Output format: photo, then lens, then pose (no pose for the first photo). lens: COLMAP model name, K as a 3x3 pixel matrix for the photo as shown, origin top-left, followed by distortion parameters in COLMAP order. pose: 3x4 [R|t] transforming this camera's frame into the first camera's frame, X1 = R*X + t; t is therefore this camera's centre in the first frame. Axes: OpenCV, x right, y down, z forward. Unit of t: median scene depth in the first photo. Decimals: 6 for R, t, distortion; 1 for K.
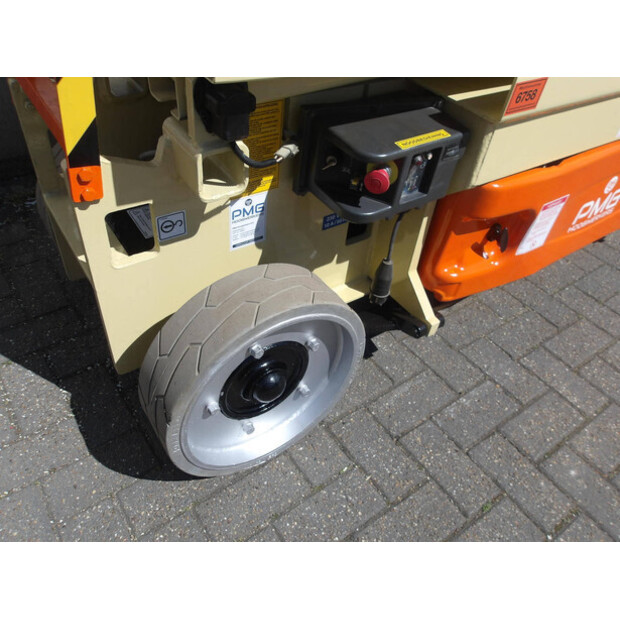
lens RADIAL K [[507.5, 0, 311.1], [0, 507.5, 309.2], [0, 0, 1]] dist [0.000804, 0.000967]
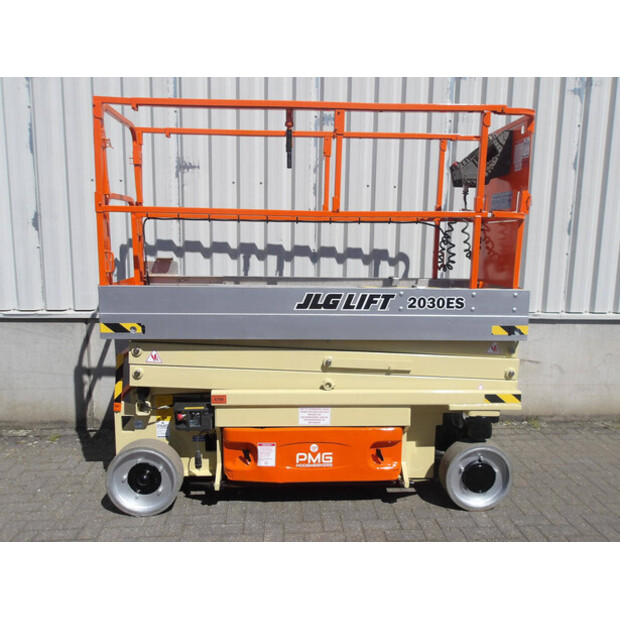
lens RADIAL K [[507.5, 0, 311.1], [0, 507.5, 309.2], [0, 0, 1]] dist [0.000804, 0.000967]
pose [[0.847068, -0.011704, -0.531356, 2.639550], [-0.312801, 0.797293, -0.516217, 0.652530], [0.429688, 0.603480, 0.671700, -1.372120]]
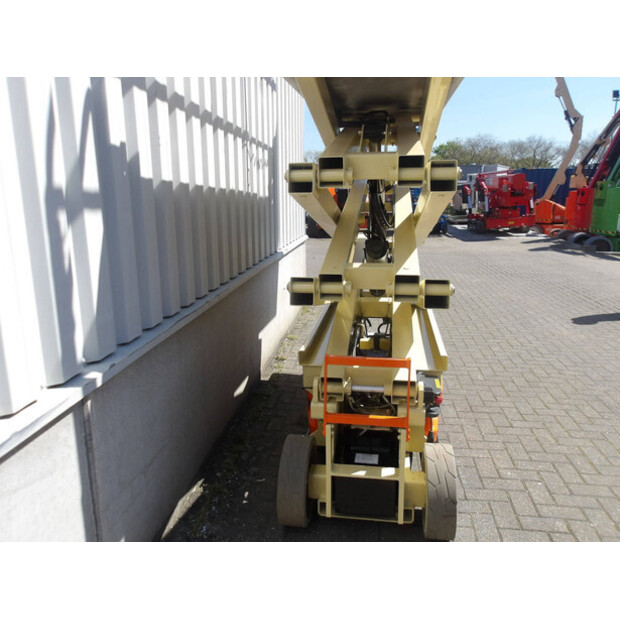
lens RADIAL K [[507.5, 0, 311.1], [0, 507.5, 309.2], [0, 0, 1]] dist [0.000804, 0.000967]
pose [[0.686093, -0.265528, 0.677326, -2.175644], [0.550468, 0.798196, -0.244681, -0.344944], [-0.475669, 0.540720, 0.693802, -0.985030]]
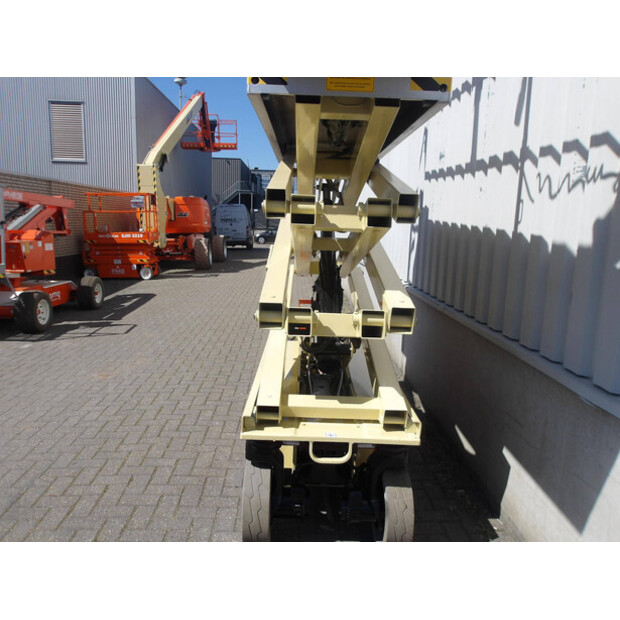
lens RADIAL K [[507.5, 0, 311.1], [0, 507.5, 309.2], [0, 0, 1]] dist [0.000804, 0.000967]
pose [[-0.556012, 0.025851, -0.830772, 3.931613], [-0.633146, 0.634386, 0.443486, -2.785793], [0.538495, 0.772584, -0.336359, 2.456890]]
